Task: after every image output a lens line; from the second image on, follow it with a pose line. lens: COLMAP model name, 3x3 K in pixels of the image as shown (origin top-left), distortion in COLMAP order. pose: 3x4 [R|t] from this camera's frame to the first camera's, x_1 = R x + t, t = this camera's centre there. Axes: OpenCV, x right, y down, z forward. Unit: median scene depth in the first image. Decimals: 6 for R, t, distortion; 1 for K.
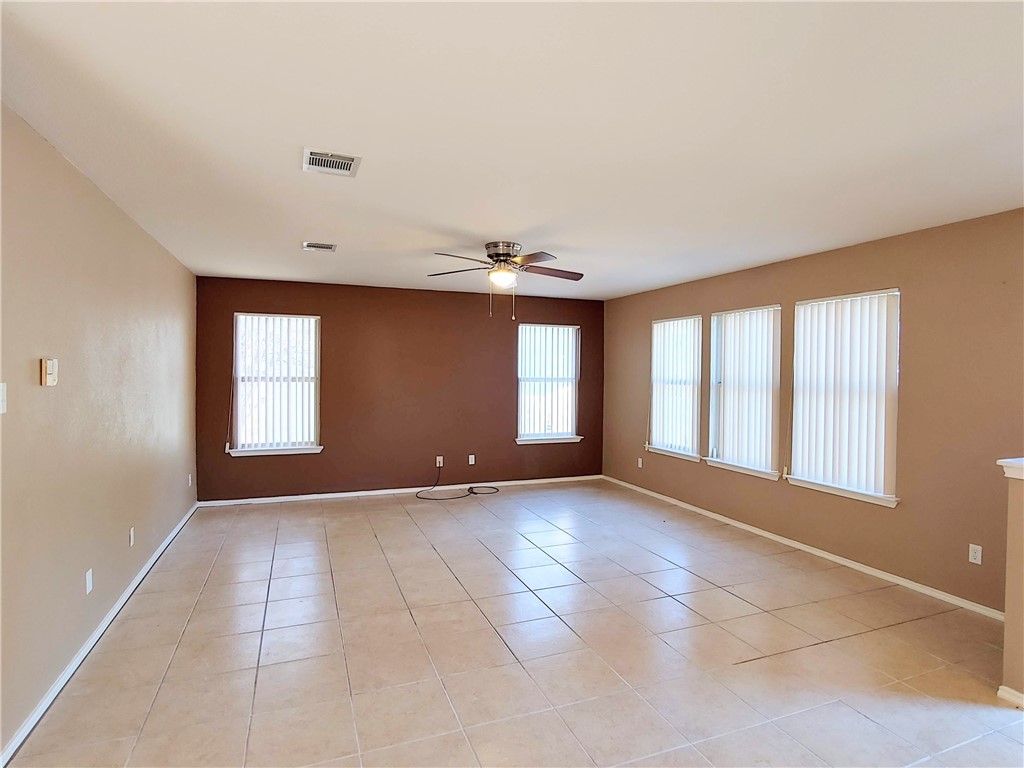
lens RADIAL K [[544.8, 0, 512.0], [0, 544.8, 384.0], [0, 0, 1]] dist [-0.017614, 0.000820]
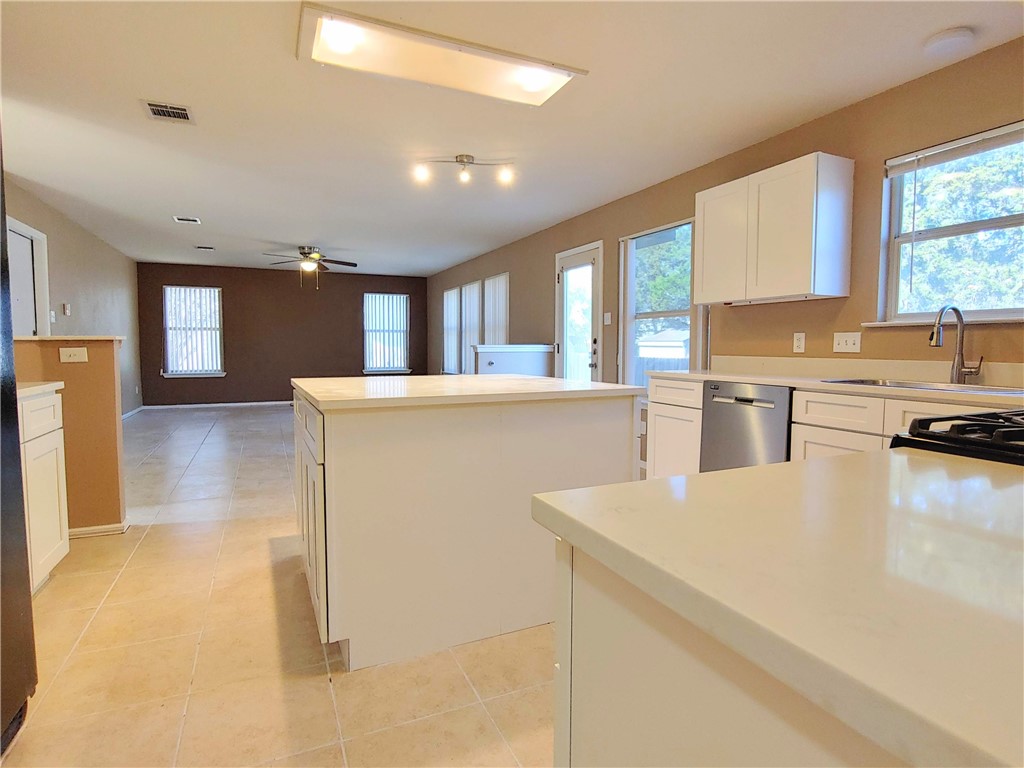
lens RADIAL K [[544.8, 0, 512.0], [0, 544.8, 384.0], [0, 0, 1]] dist [-0.017614, 0.000820]
pose [[0.998754, -0.008084, 0.049249, 0.402874], [0.005709, 0.998822, 0.048181, 0.080019], [-0.049580, -0.047840, 0.997624, -0.602978]]
